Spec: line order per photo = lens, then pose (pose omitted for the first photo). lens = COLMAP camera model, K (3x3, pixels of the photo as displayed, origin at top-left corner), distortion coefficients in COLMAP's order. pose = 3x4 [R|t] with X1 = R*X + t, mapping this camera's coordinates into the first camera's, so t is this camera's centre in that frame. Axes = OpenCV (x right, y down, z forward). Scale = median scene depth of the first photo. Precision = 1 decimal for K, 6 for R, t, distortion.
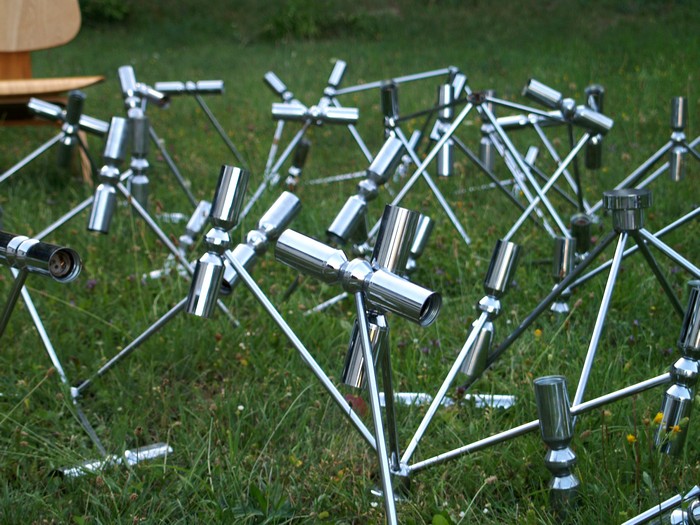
lens RADIAL K [[1796.7, 0, 350.0], [0, 1796.7, 262.5], [0, 0, 1]] dist [-0.059801, -0.278077]
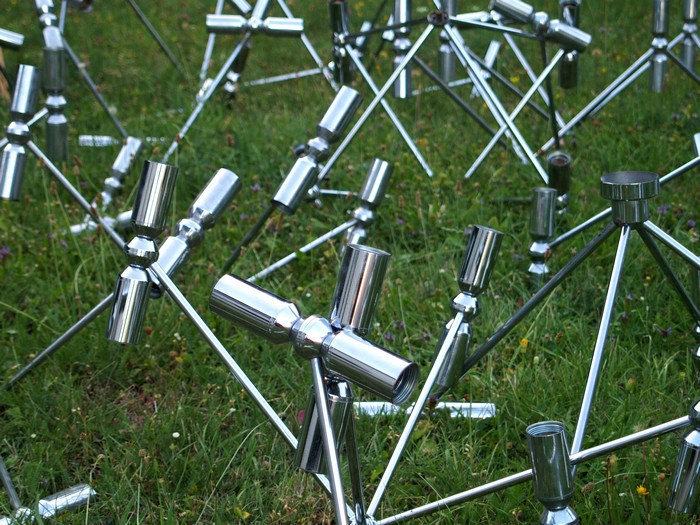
lens RADIAL K [[1796.7, 0, 350.0], [0, 1796.7, 262.5], [0, 0, 1]] dist [-0.059801, -0.278077]
pose [[0.999334, -0.020637, 0.030091, -0.001984], [0.017604, 0.995050, 0.097800, -0.070589], [-0.031960, -0.097205, 0.994751, 0.138269]]
